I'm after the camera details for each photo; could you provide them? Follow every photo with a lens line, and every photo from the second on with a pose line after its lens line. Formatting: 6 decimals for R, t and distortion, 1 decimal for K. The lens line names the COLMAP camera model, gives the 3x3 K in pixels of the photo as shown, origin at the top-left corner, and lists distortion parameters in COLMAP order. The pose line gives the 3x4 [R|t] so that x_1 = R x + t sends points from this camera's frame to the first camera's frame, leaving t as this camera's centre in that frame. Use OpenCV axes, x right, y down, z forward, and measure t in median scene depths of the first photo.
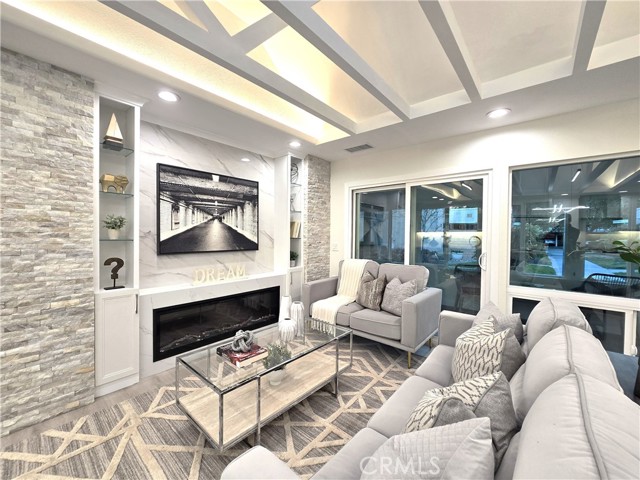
lens RADIAL K [[262.3, 0, 315.3], [0, 262.3, 238.4], [0, 0, 1]] dist [-0.001716, 0.000453]
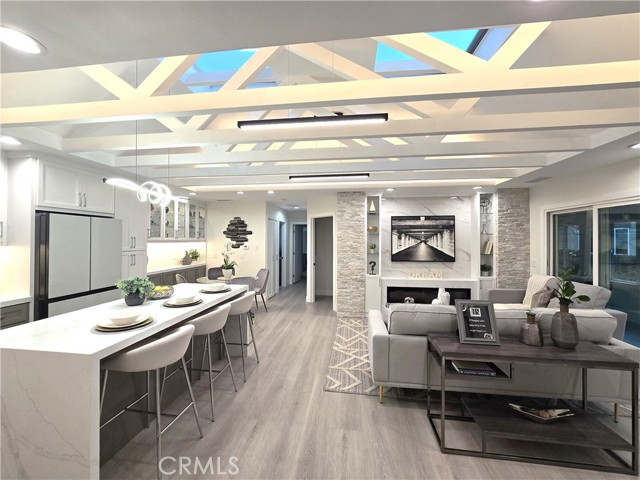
lens RADIAL K [[262.3, 0, 315.3], [0, 262.3, 238.4], [0, 0, 1]] dist [-0.001716, 0.000453]
pose [[0.542456, -0.014716, -0.839955, 0.697570], [-0.010538, 0.999649, -0.024320, -0.051239], [0.840018, 0.022044, 0.542110, -0.530450]]
